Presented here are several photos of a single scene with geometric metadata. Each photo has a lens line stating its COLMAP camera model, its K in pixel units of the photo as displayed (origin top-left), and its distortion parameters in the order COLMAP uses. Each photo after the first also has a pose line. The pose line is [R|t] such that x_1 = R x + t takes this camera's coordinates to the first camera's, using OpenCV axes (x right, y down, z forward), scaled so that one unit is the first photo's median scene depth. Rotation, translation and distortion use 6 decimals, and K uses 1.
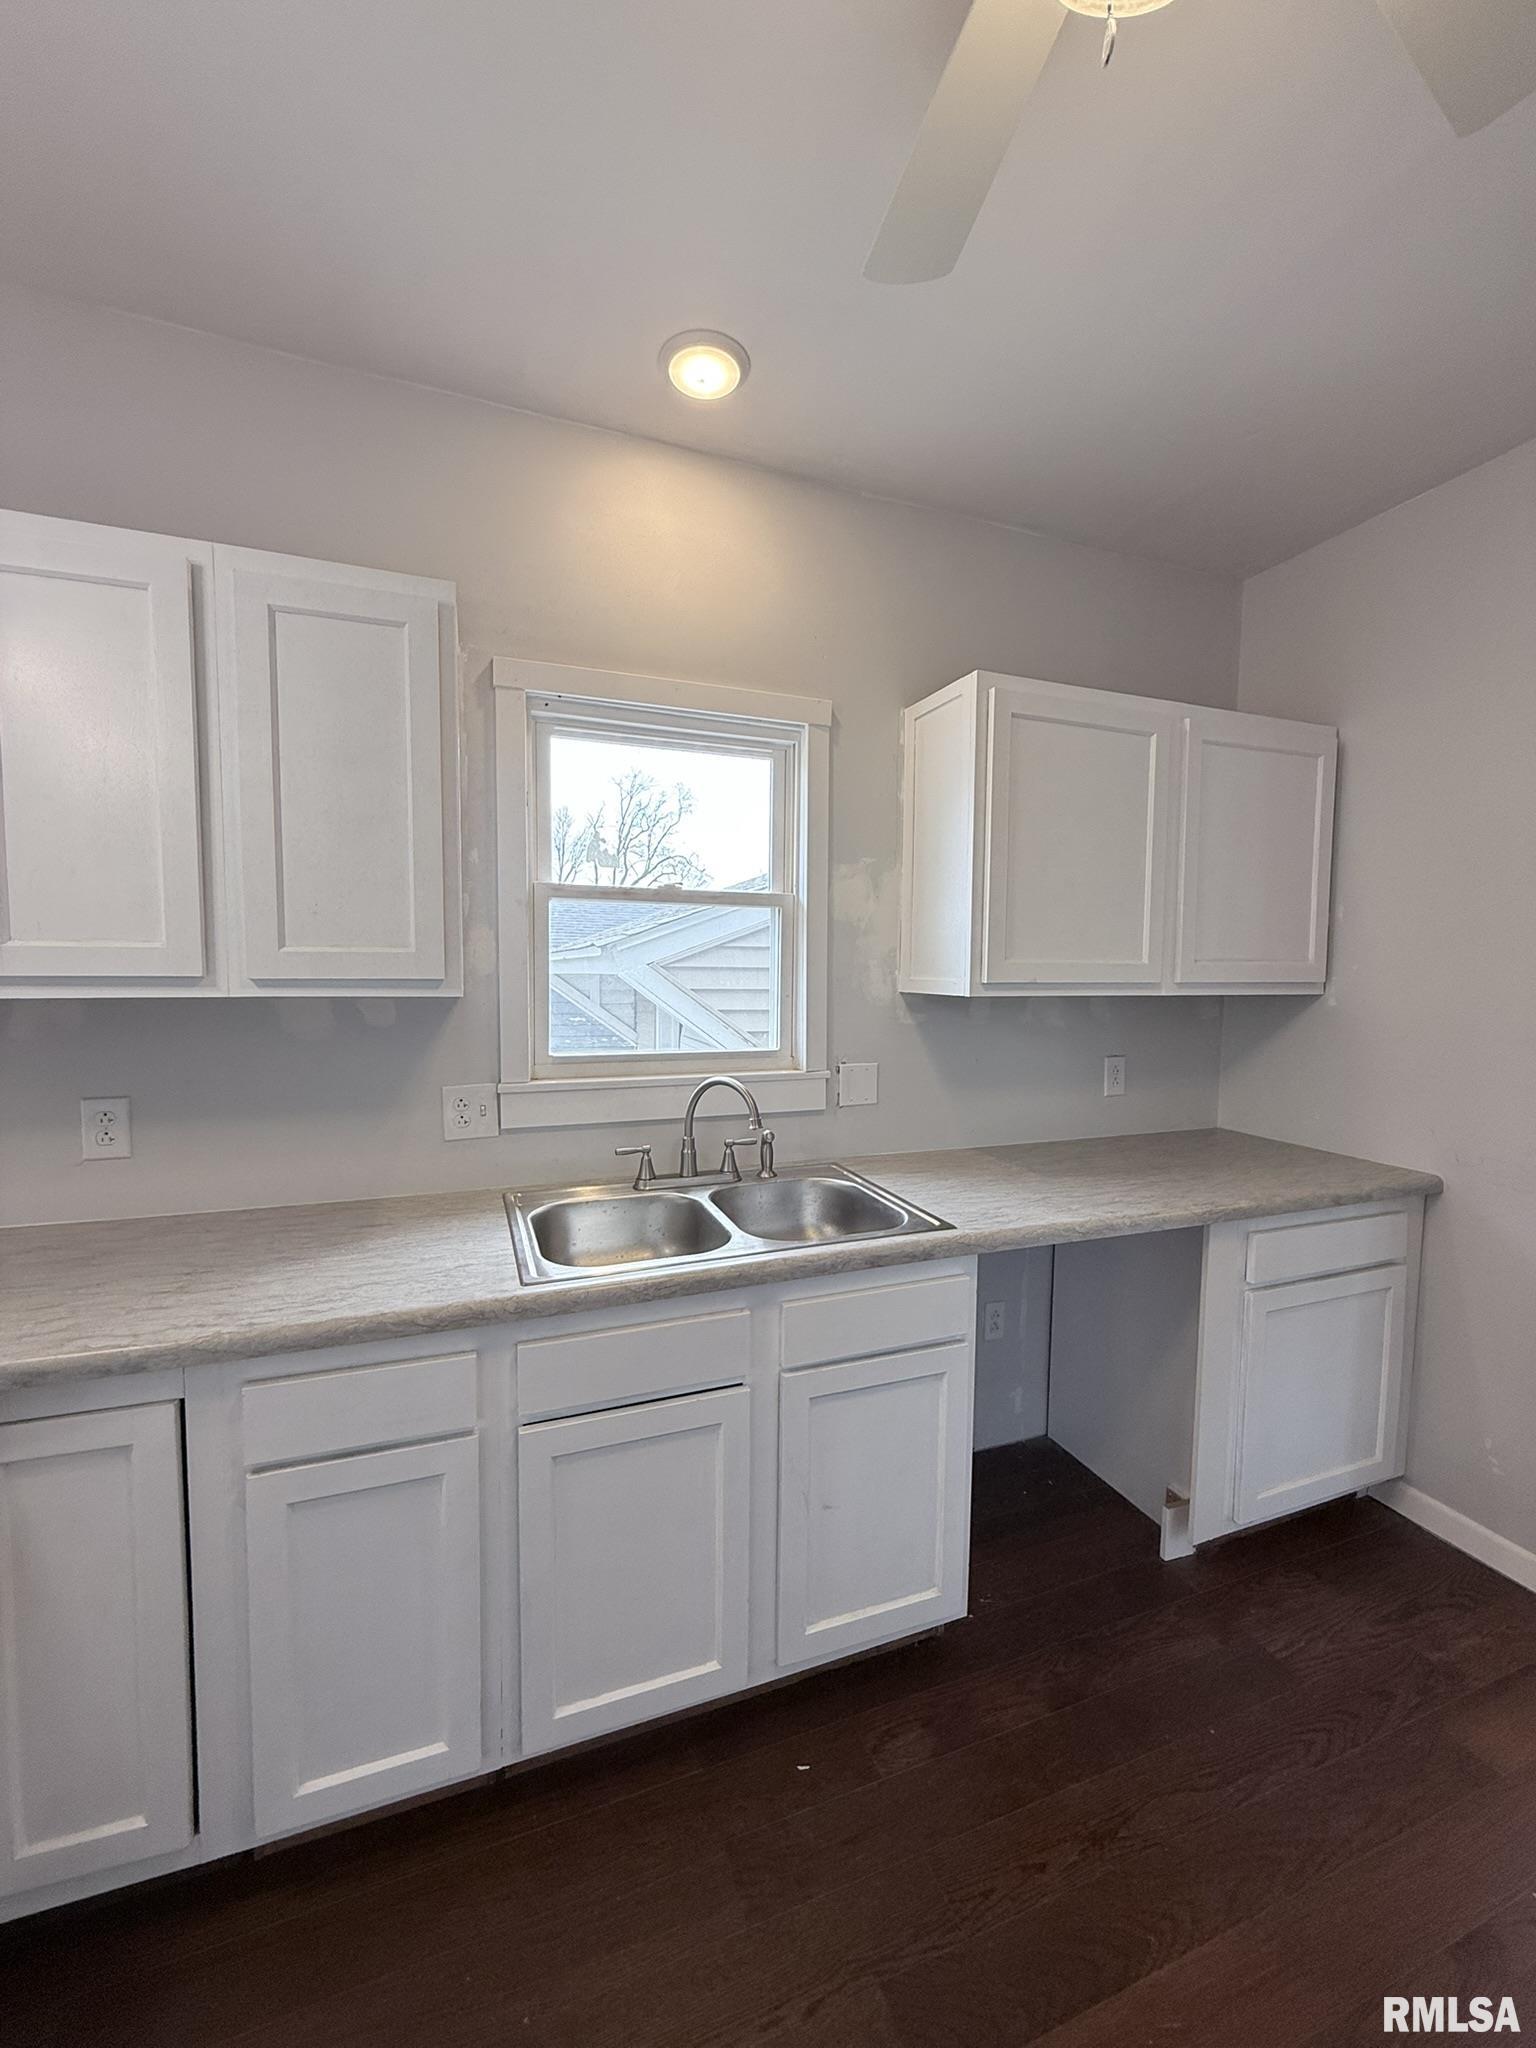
lens RADIAL K [[824.2, 0, 766.2], [0, 824.2, 1019.3], [0, 0, 1]] dist [0.002817, -0.000639]
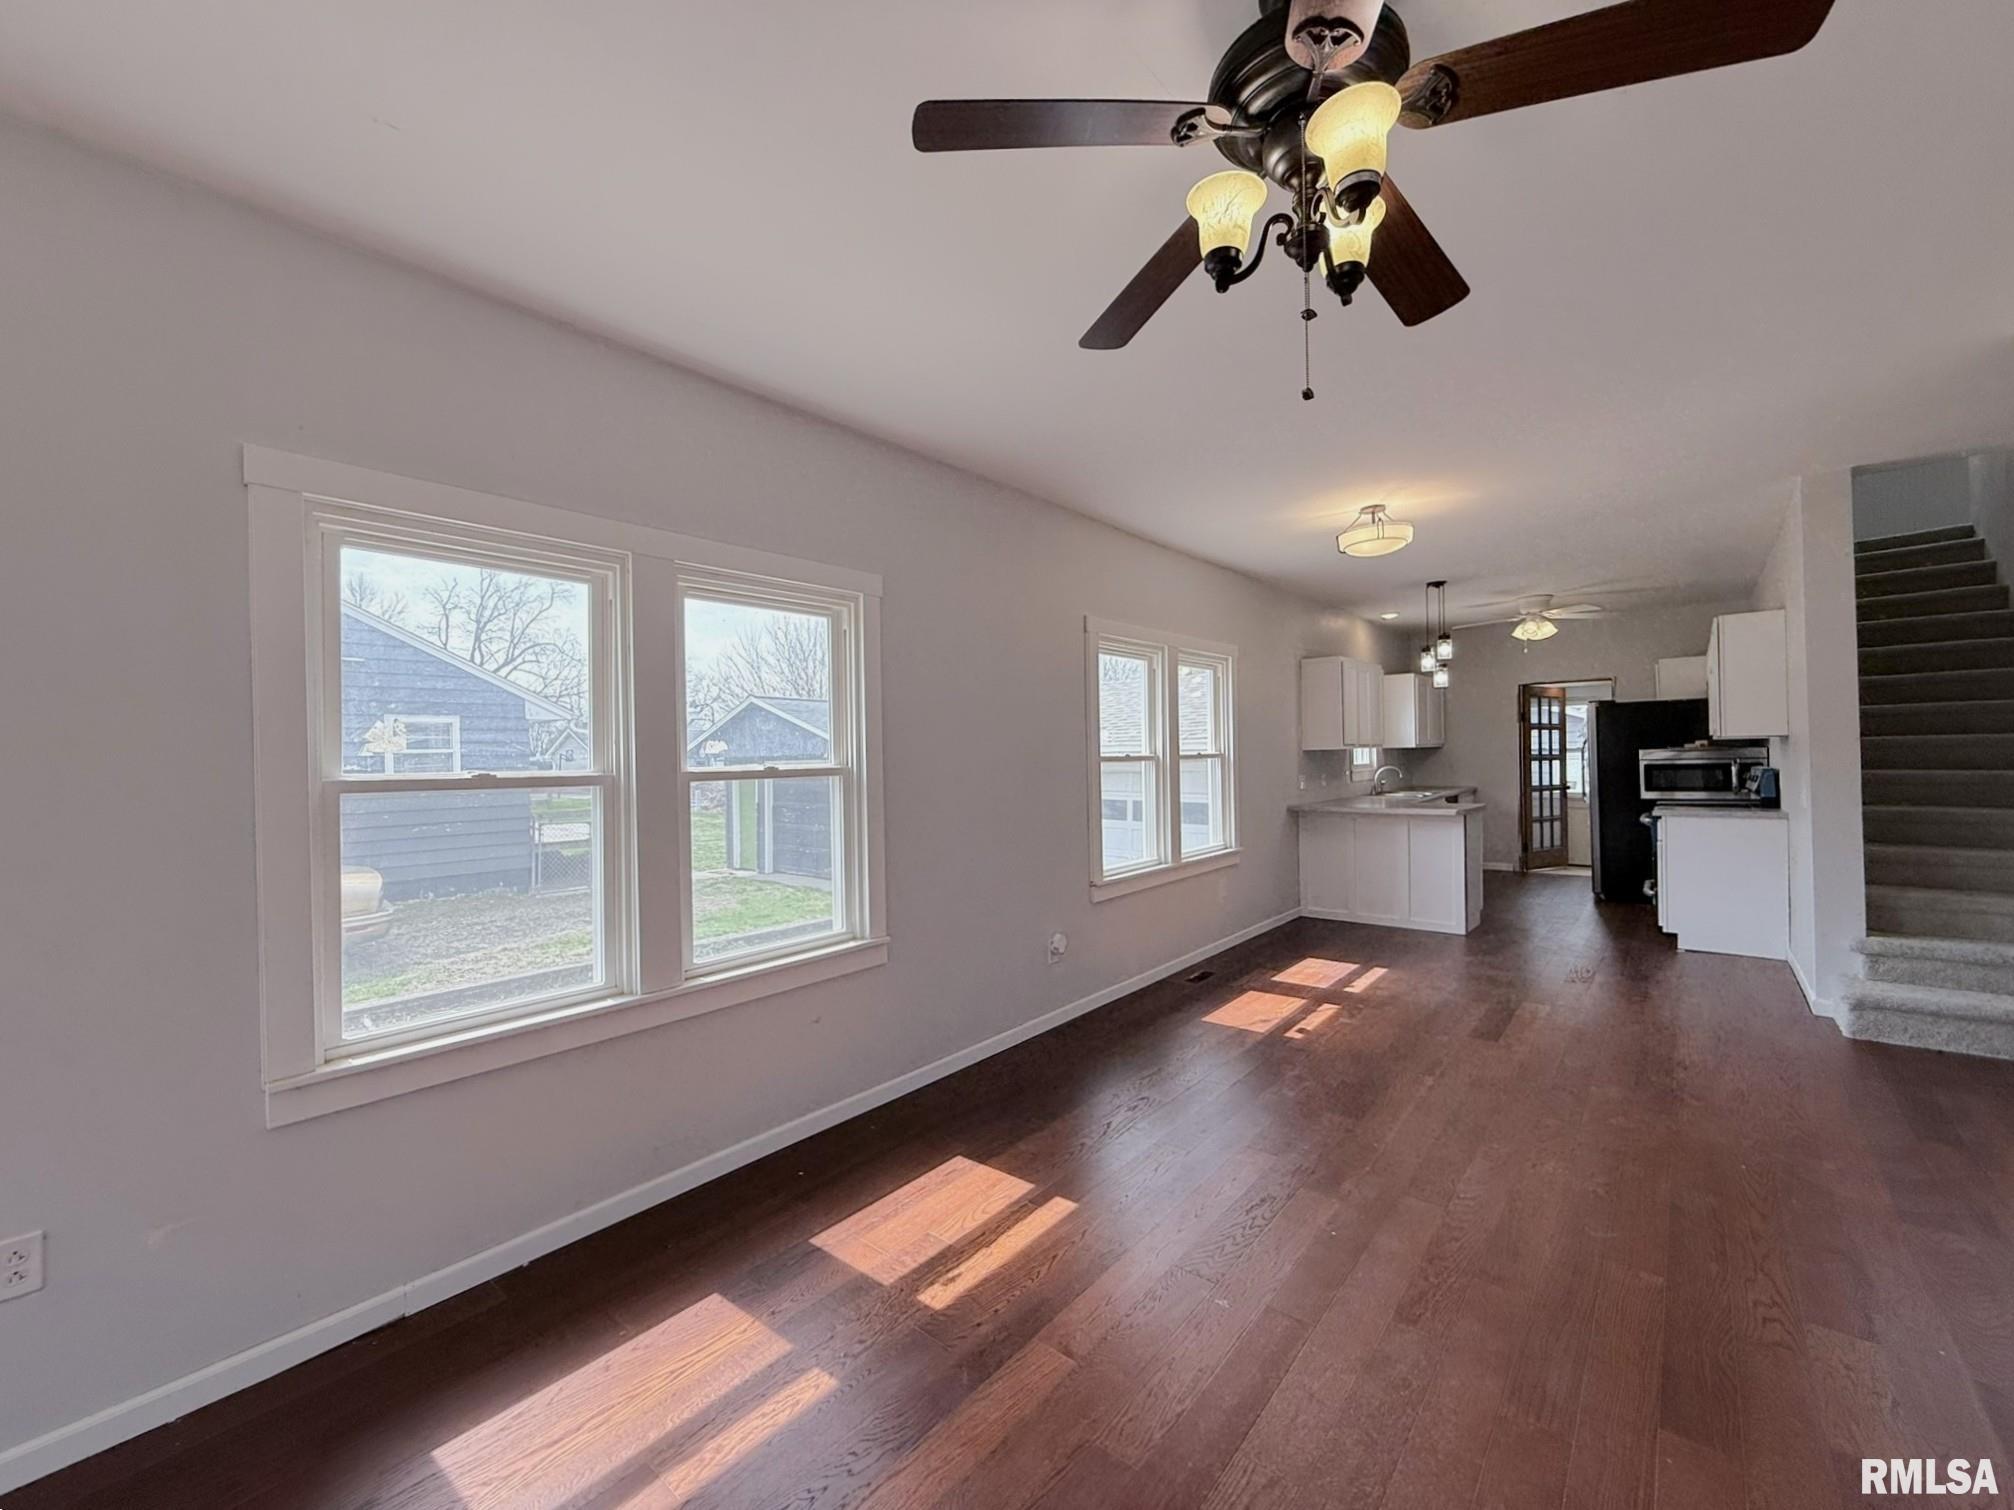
lens RADIAL K [[810.5, 0, 1004.9], [0, 810.5, 759.4], [0, 0, 1]] dist [0.002817, -0.000639]
pose [[0.875994, -0.030475, 0.481358, -4.067863], [0.059385, 0.997223, -0.044936, 0.107185], [-0.478652, 0.067949, 0.875372, -1.853951]]
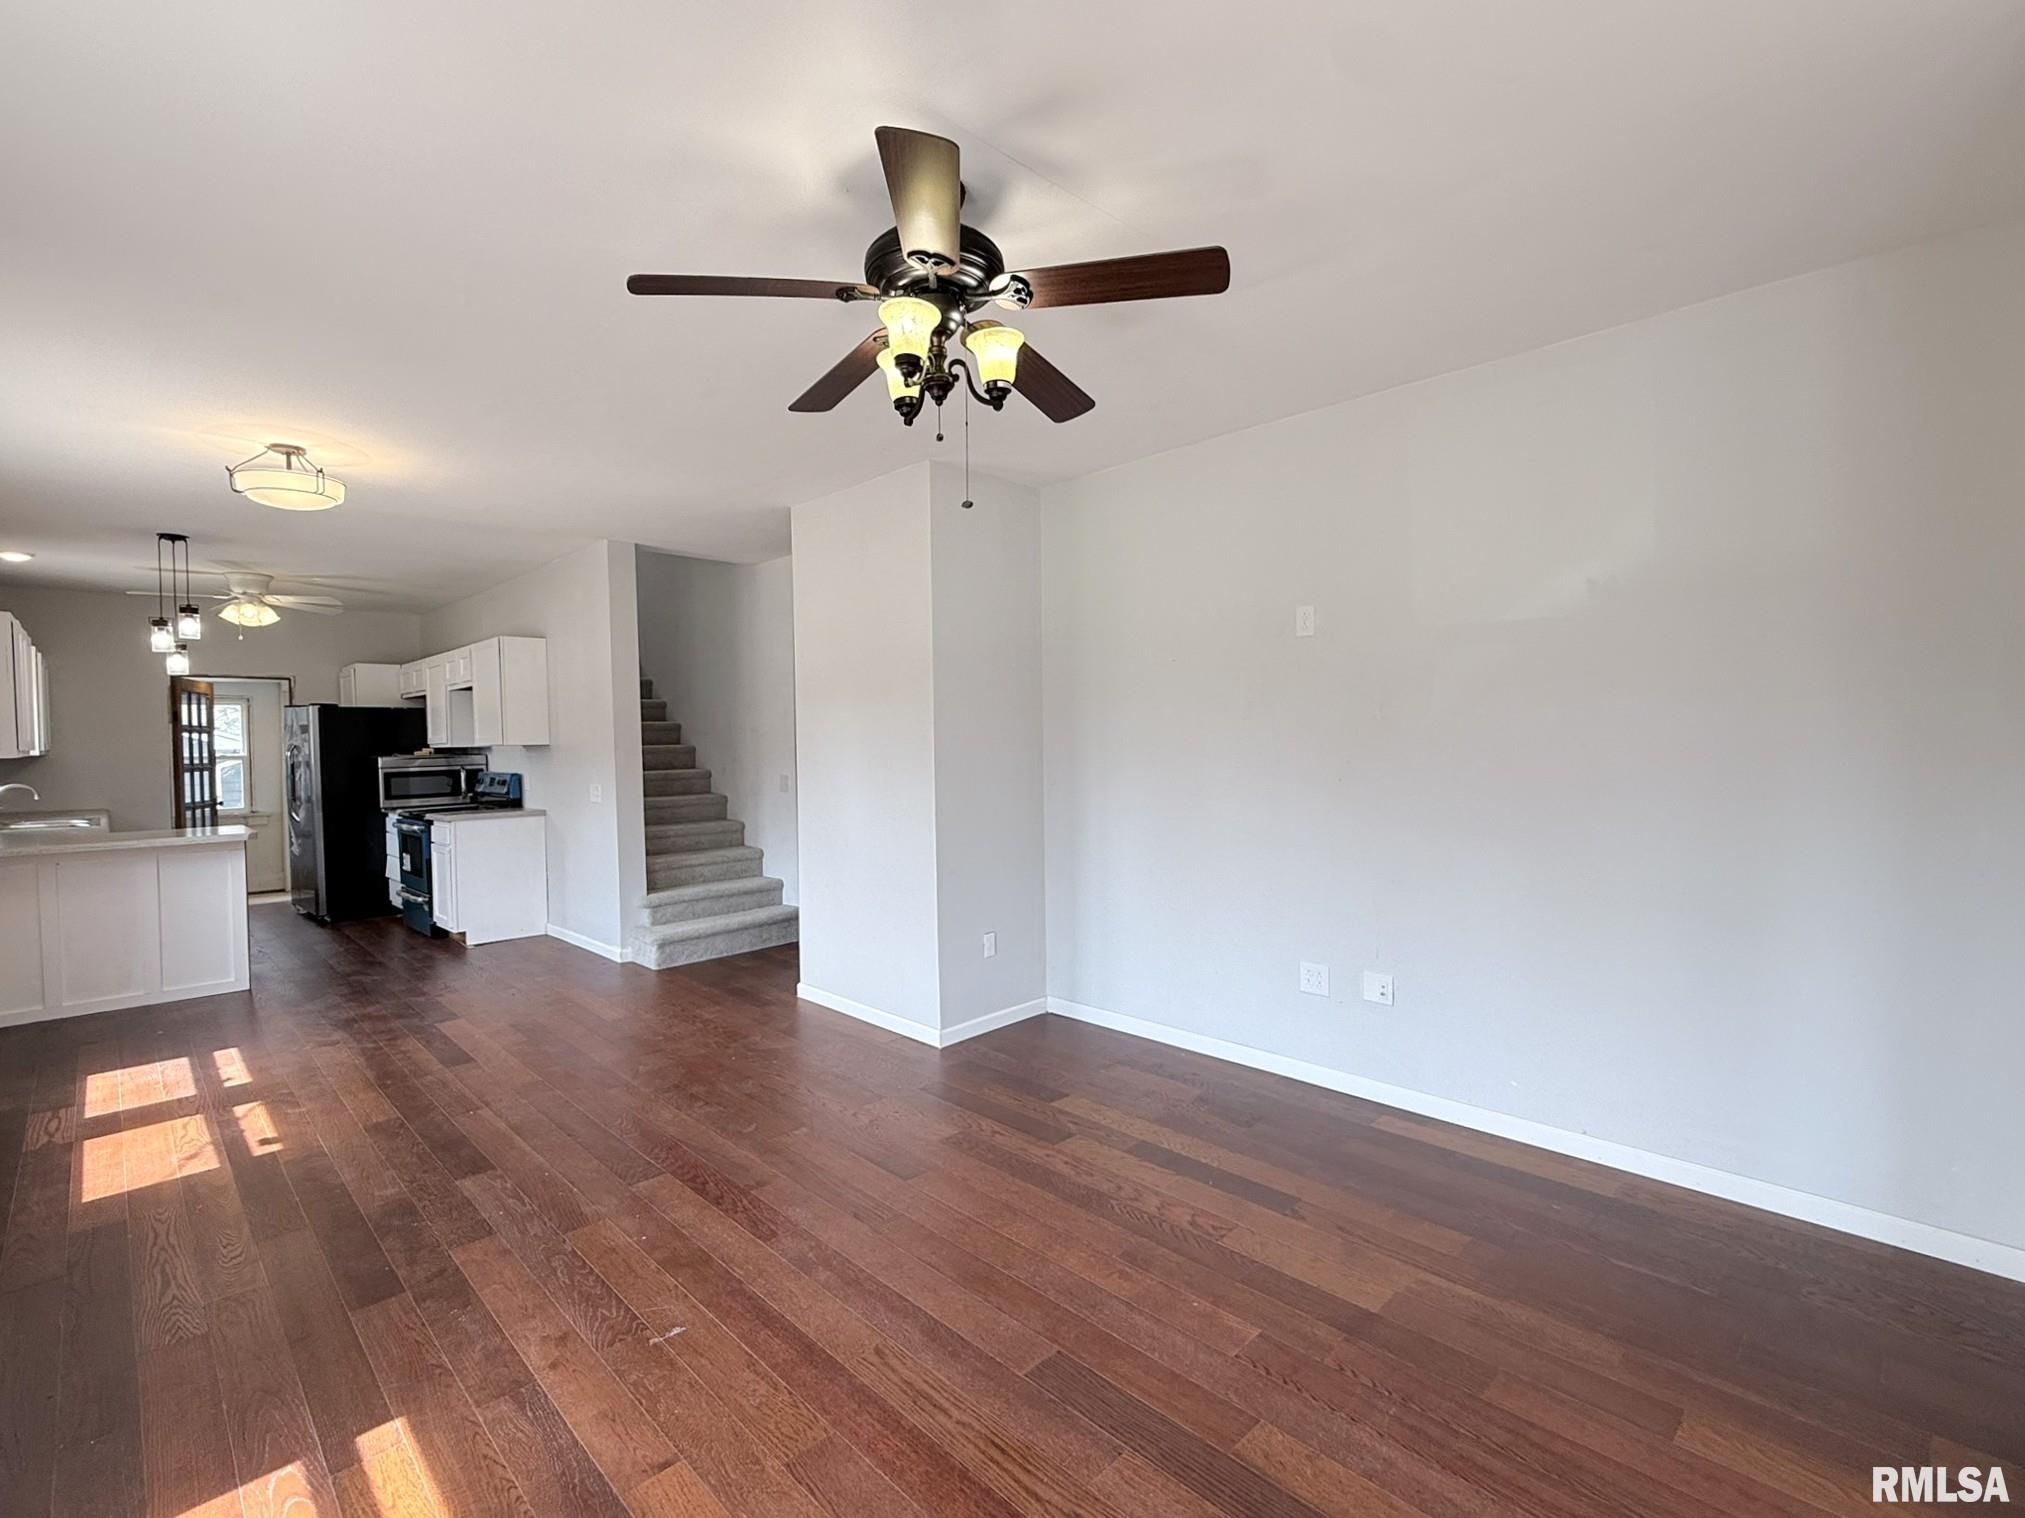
lens RADIAL K [[932.4, 0, 1003.2], [0, 932.4, 763.0], [0, 0, 1]] dist [-0.003297, -0.000511]
pose [[-0.399267, -0.031821, 0.916282, -4.588758], [0.065514, 0.995853, 0.063132, 0.017686], [-0.914491, 0.085236, -0.395526, -0.926119]]
